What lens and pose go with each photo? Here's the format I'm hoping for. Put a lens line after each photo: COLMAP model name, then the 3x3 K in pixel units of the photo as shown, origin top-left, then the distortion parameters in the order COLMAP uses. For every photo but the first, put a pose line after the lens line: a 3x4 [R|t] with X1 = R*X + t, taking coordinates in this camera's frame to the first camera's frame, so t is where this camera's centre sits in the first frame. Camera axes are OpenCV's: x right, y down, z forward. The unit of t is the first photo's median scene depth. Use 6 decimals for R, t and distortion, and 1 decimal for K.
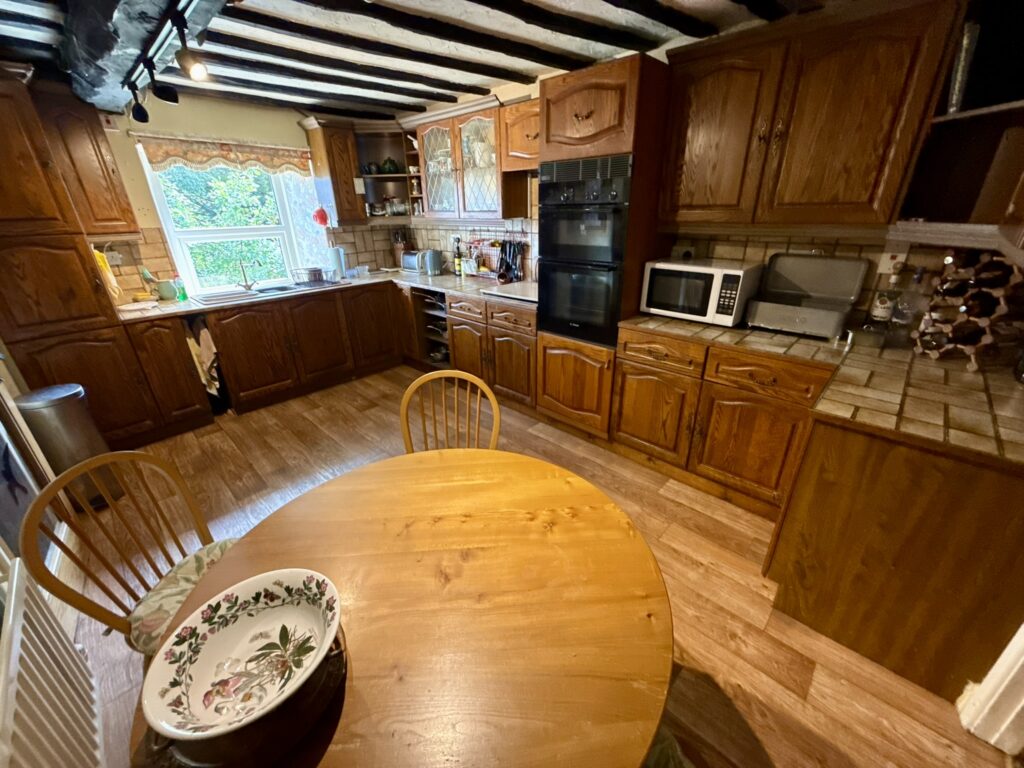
lens RADIAL K [[411.1, 0, 512.1], [0, 411.1, 382.3], [0, 0, 1]] dist [0.000115, -0.000201]
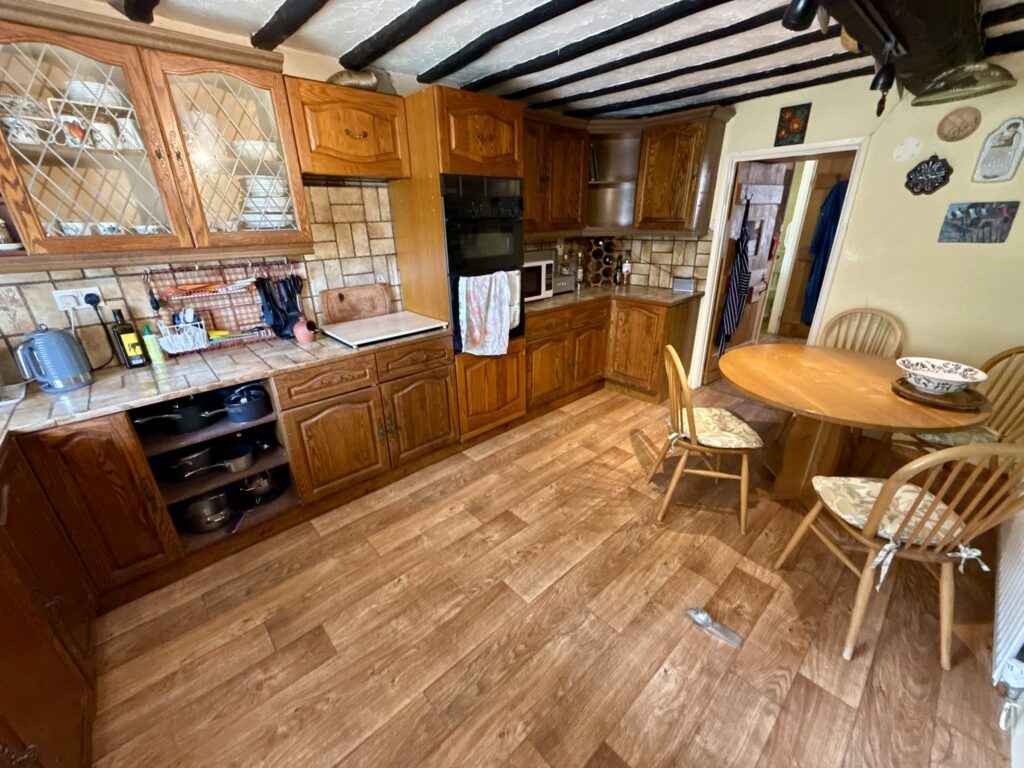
lens RADIAL K [[411.1, 0, 510.7], [0, 411.1, 382.3], [0, 0, 1]] dist [0.000115, -0.000201]
pose [[0.062862, -0.354548, 0.932922, -0.595283], [0.411007, 0.861021, 0.299528, -0.219306], [-0.909462, 0.364608, 0.199847, 0.536927]]
